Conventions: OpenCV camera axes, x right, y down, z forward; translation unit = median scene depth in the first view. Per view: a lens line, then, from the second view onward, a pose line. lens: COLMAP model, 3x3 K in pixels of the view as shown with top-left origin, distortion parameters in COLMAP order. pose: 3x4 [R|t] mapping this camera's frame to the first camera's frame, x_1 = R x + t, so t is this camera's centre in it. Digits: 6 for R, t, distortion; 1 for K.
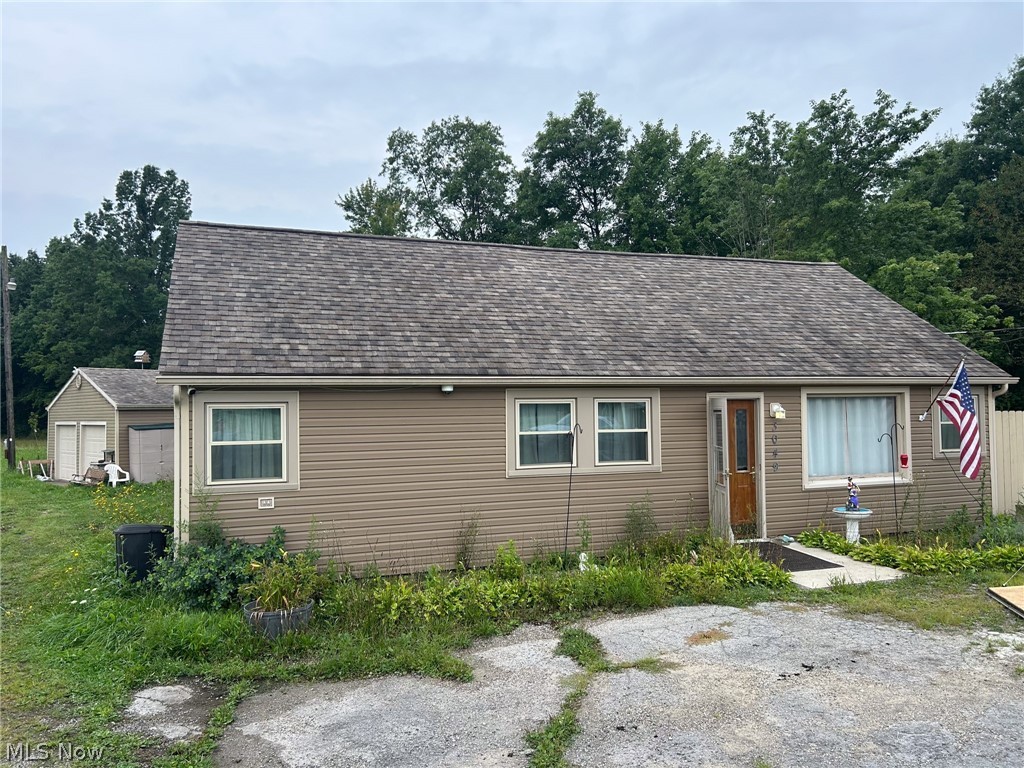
lens RADIAL K [[775.0, 0, 513.0], [0, 775.0, 389.7], [0, 0, 1]] dist [-0.012021, -0.006428]
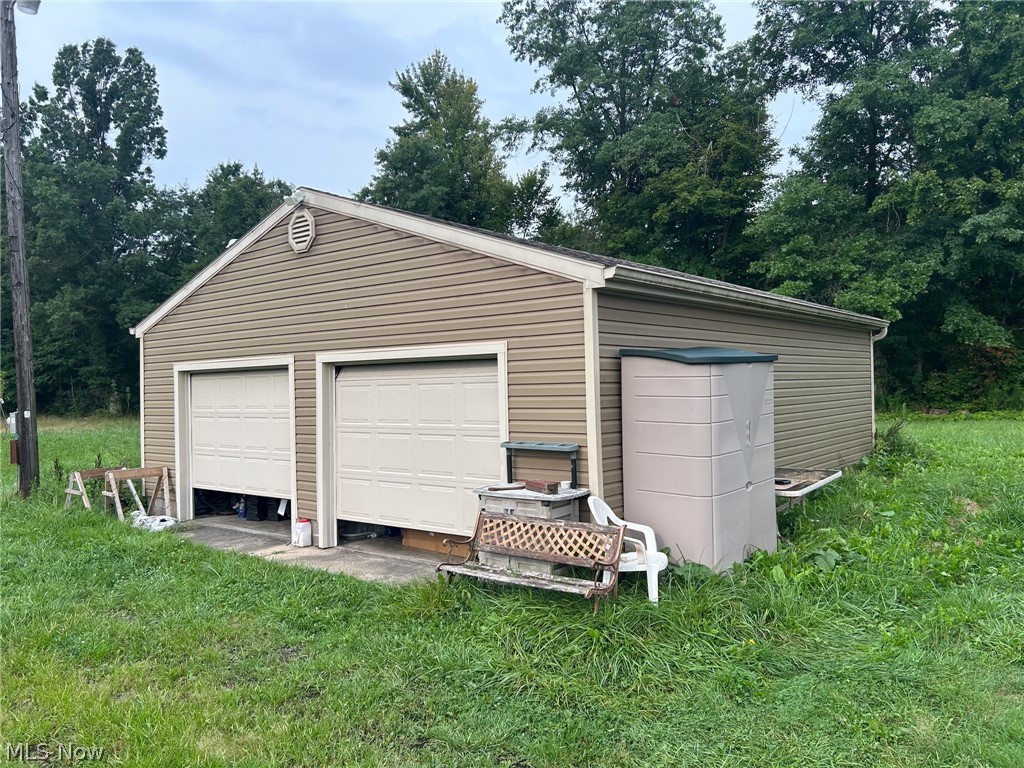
lens RADIAL K [[775.0, 0, 510.7], [0, 775.0, 377.7], [0, 0, 1]] dist [-0.012021, -0.006428]
pose [[0.992722, -0.009226, 0.120075, -0.193331], [0.006903, 0.999781, 0.019748, 0.017120], [-0.120231, -0.018776, 0.992568, 0.248267]]
